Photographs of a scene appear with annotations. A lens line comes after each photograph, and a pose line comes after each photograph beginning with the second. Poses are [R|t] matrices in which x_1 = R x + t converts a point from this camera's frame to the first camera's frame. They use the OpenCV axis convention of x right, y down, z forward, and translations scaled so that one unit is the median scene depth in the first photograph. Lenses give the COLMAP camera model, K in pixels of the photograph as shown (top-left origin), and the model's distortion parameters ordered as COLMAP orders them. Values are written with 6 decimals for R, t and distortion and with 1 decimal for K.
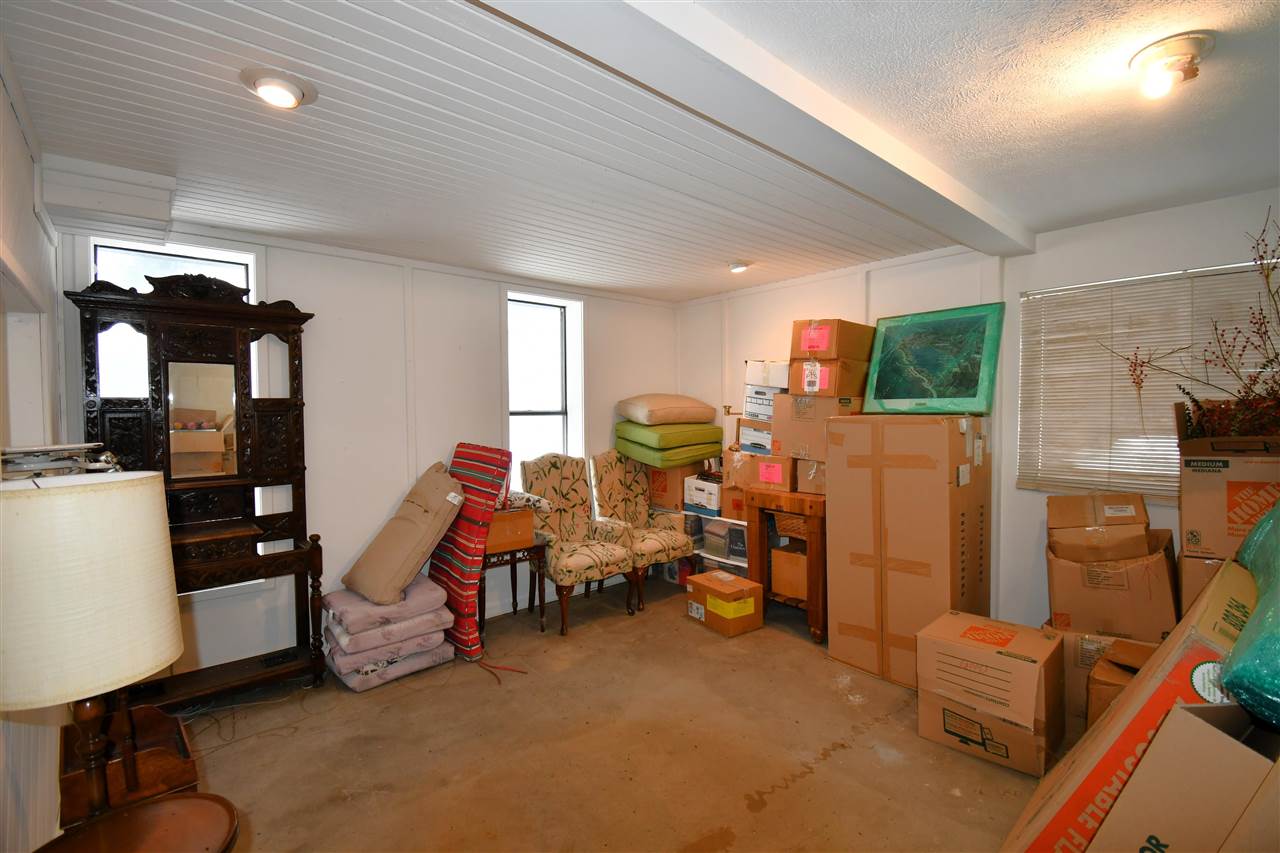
lens RADIAL K [[571.9, 0, 643.1], [0, 571.9, 421.1], [0, 0, 1]] dist [-0.001200, -0.000226]
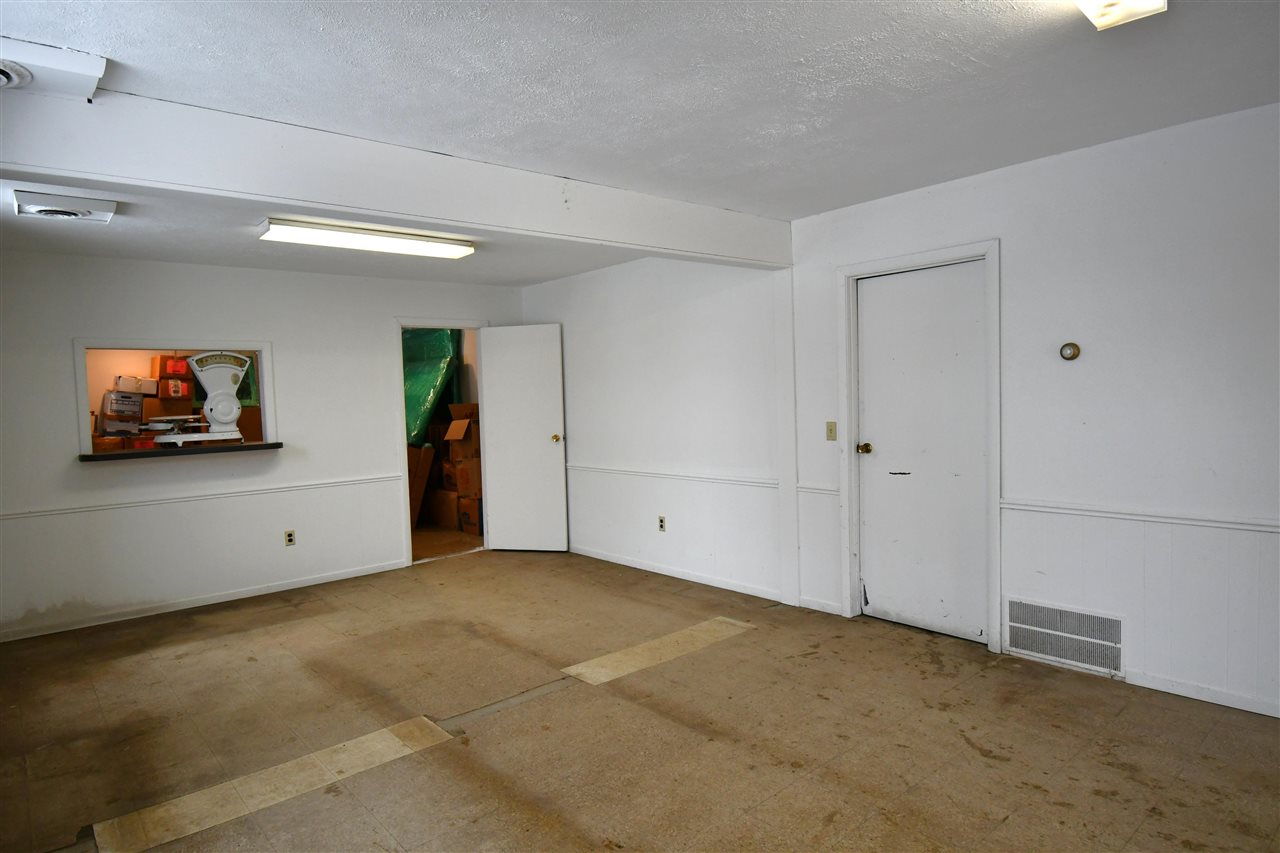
lens RADIAL K [[737.5, 0, 634.1], [0, 737.5, 428.1], [0, 0, 1]] dist [0.001857, -0.015865]
pose [[-0.004743, -0.035477, 0.999359, -1.966487], [0.048443, 0.998189, 0.035665, 0.032705], [-0.998815, 0.048581, -0.003015, -0.394996]]
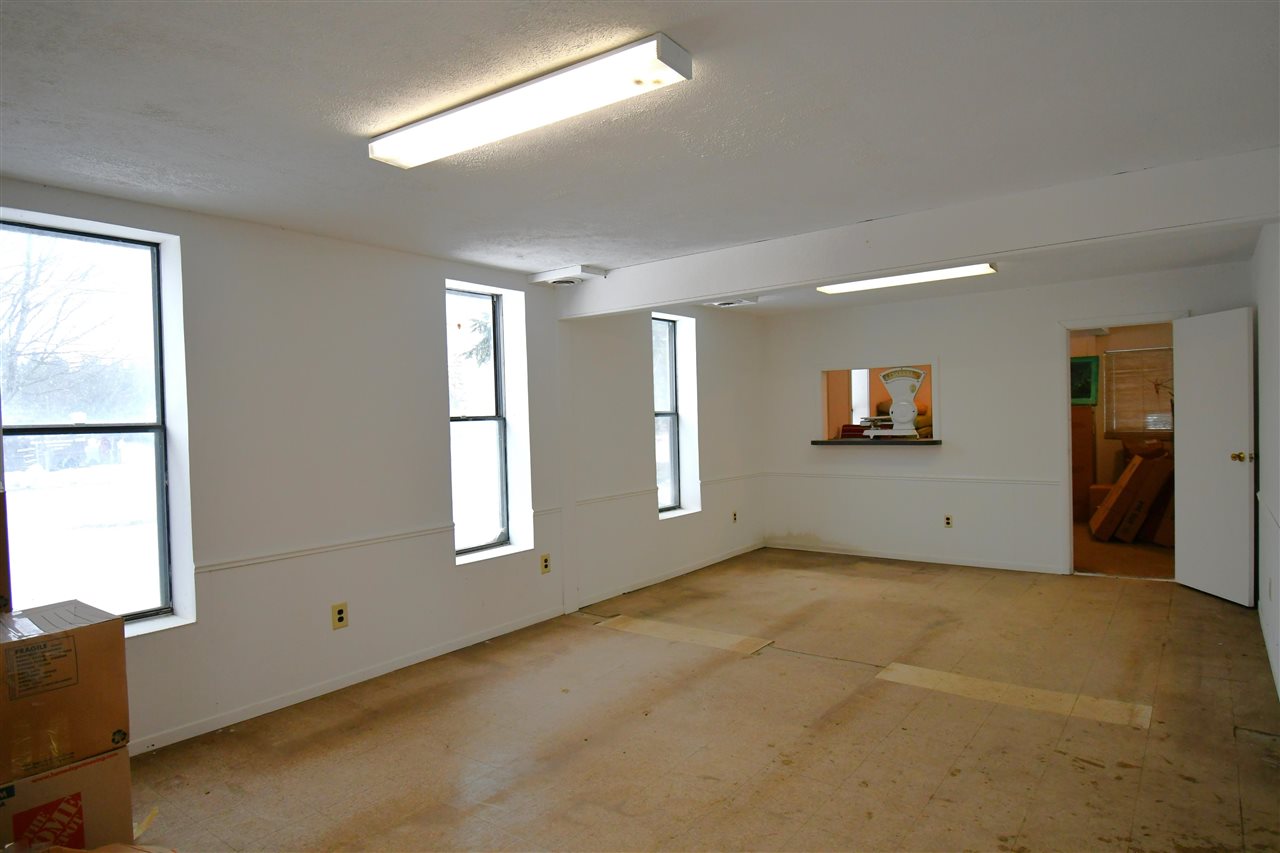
lens RADIAL K [[737.5, 0, 635.3], [0, 737.5, 427.3], [0, 0, 1]] dist [0.001857, -0.015865]
pose [[0.977684, -0.019839, 0.209141, -1.568686], [0.020214, 0.999796, 0.000347, 0.032830], [-0.209105, 0.003888, 0.977885, -1.293725]]
